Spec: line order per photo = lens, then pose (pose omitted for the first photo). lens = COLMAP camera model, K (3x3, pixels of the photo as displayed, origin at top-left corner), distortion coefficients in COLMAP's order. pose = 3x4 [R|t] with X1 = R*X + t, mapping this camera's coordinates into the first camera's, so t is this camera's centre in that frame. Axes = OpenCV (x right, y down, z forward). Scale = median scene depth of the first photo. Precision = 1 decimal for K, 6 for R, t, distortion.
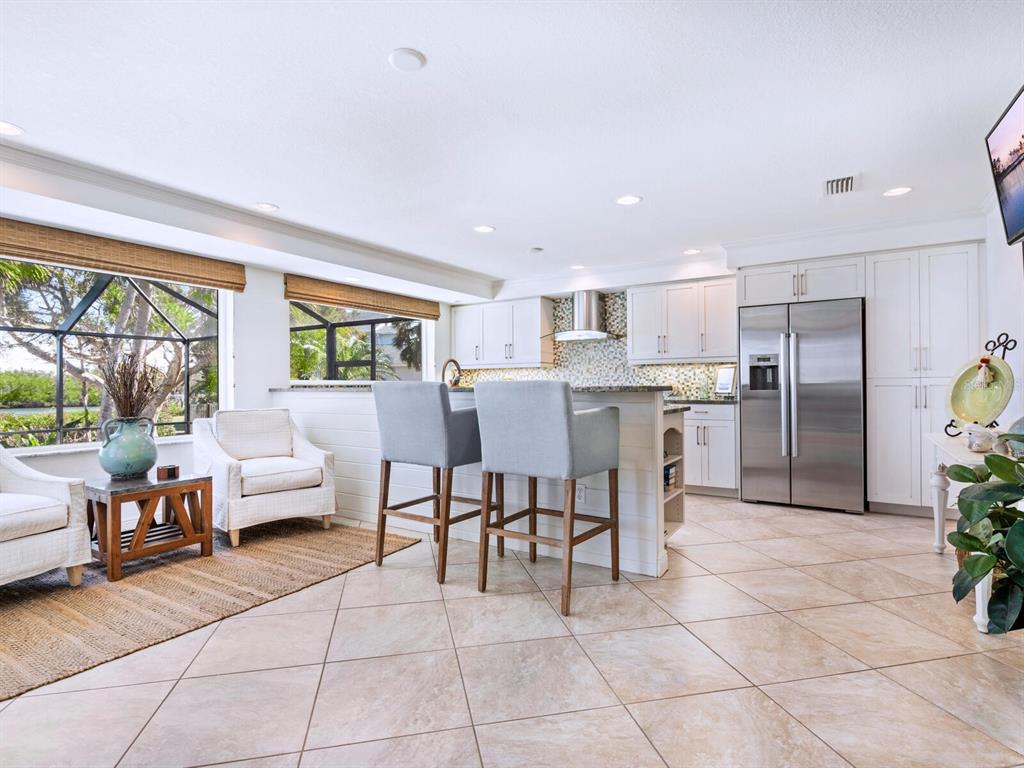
lens RADIAL K [[509.6, 0, 512.0], [0, 509.6, 384.0], [0, 0, 1]] dist [0.000069, 0.000757]
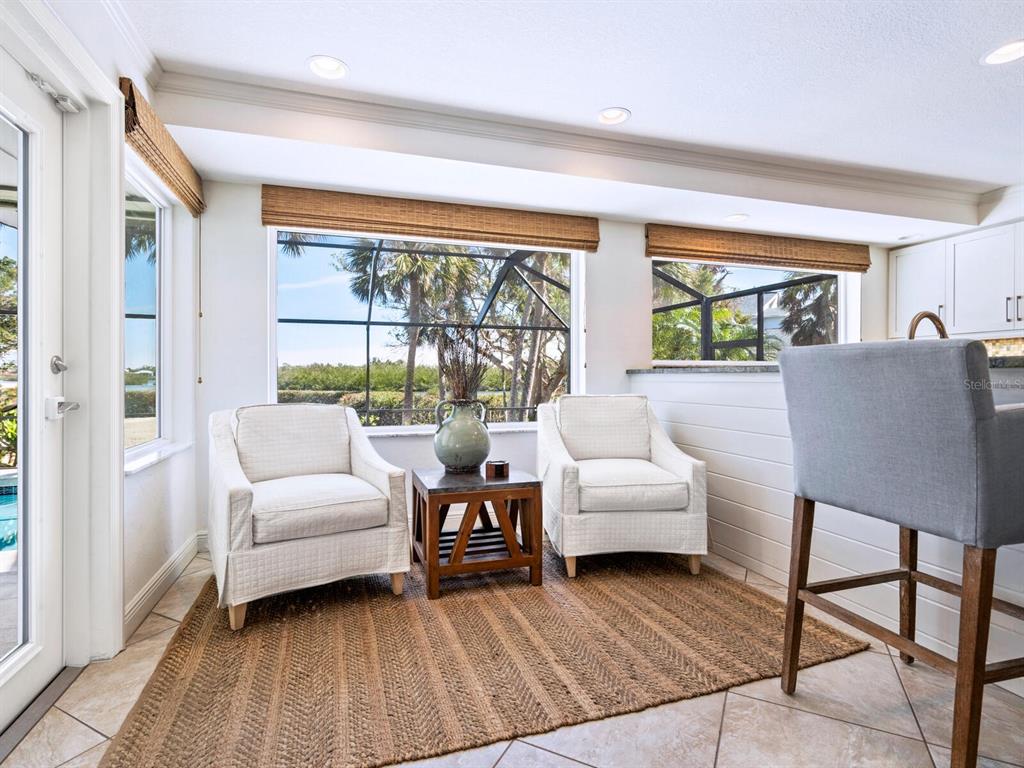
lens RADIAL K [[509.6, 0, 512.0], [0, 509.6, 384.0], [0, 0, 1]] dist [0.000069, 0.000757]
pose [[0.759245, 0.012071, -0.650693, -0.132022], [-0.000019, 0.999828, 0.018526, 0.023104], [0.650805, -0.014054, 0.759115, 0.396217]]
